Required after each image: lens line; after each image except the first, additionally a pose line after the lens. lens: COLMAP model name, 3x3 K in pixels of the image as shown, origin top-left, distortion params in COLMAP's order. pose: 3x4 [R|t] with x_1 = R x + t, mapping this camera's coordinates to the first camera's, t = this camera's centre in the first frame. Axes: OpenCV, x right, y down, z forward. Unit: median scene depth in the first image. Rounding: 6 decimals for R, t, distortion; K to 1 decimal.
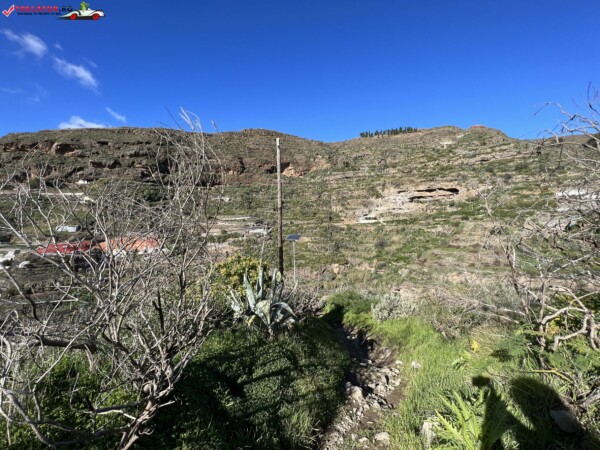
lens RADIAL K [[238.4, 0, 299.4], [0, 238.4, 226.2], [0, 0, 1]] dist [-0.000049, -0.000440]
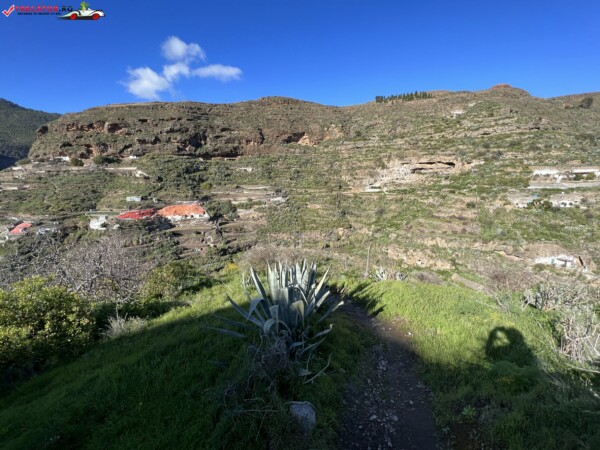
lens RADIAL K [[238.4, 0, 299.2], [0, 238.4, 225.5], [0, 0, 1]] dist [-0.000049, -0.000440]
pose [[0.997721, 0.015112, -0.065761, 0.015937], [-0.003423, 0.984680, 0.174338, -0.058089], [0.067388, -0.173716, 0.982487, -0.189744]]
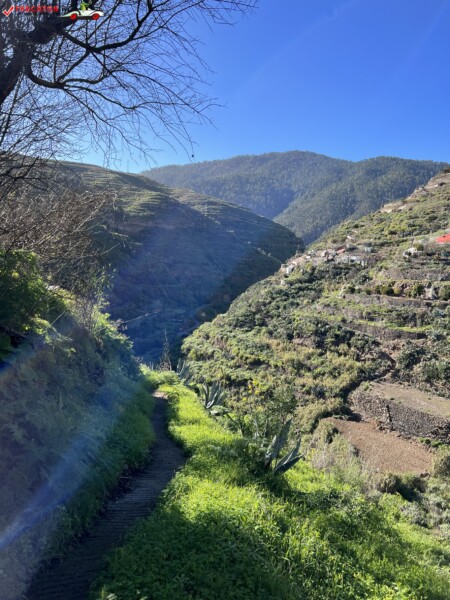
lens RADIAL K [[450.2, 0, 226.1], [0, 450.2, 305.5], [0, 0, 1]] dist [0.053468, -0.058537]
pose [[-0.010648, 0.111119, -0.993750, -0.002288], [-0.090803, 0.989593, 0.111627, 0.120493], [0.995812, 0.091424, -0.000447, 0.323460]]
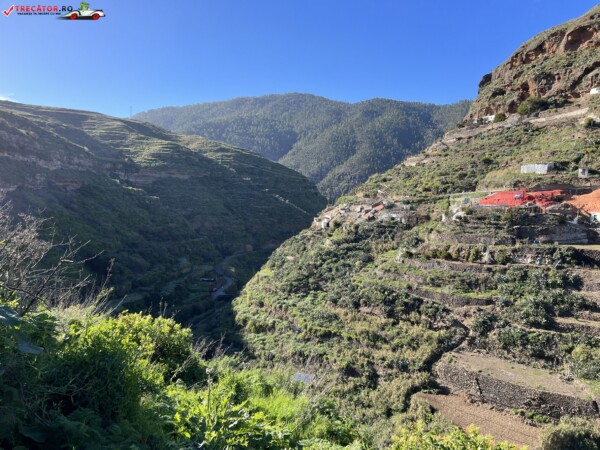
lens RADIAL K [[450.2, 0, 305.4], [0, 450.2, 229.6], [0, 0, 1]] dist [0.053468, -0.058537]
pose [[0.157502, 0.075858, -0.984601, -0.017685], [-0.053609, 0.996232, 0.068178, 0.079362], [0.986062, 0.042045, 0.160975, 0.236342]]
